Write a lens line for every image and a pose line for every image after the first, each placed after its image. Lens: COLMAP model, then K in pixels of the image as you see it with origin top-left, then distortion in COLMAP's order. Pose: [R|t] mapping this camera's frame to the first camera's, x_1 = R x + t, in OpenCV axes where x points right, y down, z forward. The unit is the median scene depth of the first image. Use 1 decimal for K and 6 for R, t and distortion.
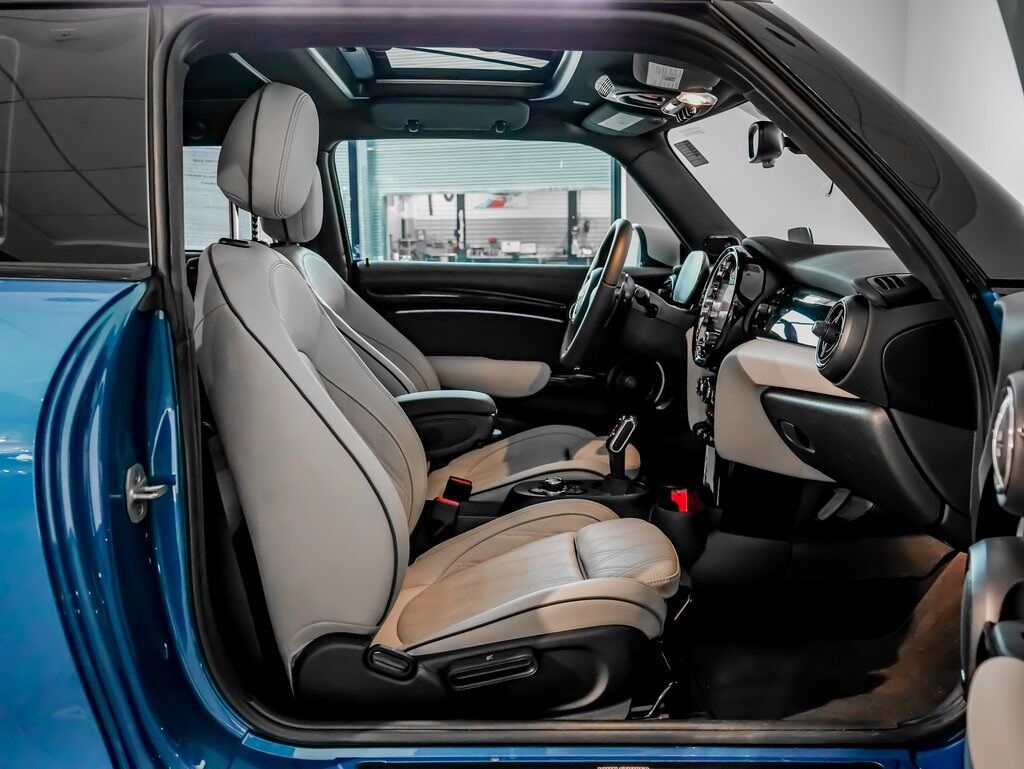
lens RADIAL K [[916.0, 0, 509.9], [0, 916.0, 386.9], [0, 0, 1]] dist [-0.010295, 0.046442]
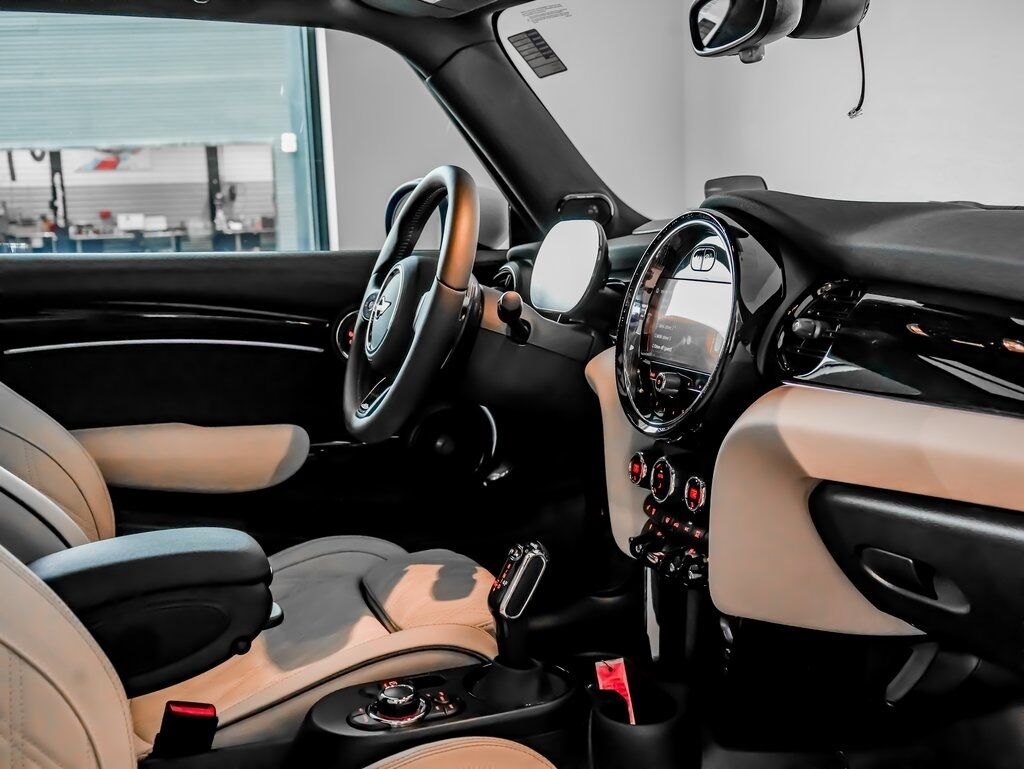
lens RADIAL K [[1136.2, 0, 511.1], [0, 1136.2, 387.4], [0, 0, 1]] dist [0.009940, 0.000000]
pose [[0.947586, -0.069884, 0.311764, -0.068785], [0.071000, 0.997446, 0.007786, -0.058336], [-0.311512, 0.014757, 0.950128, 0.375392]]
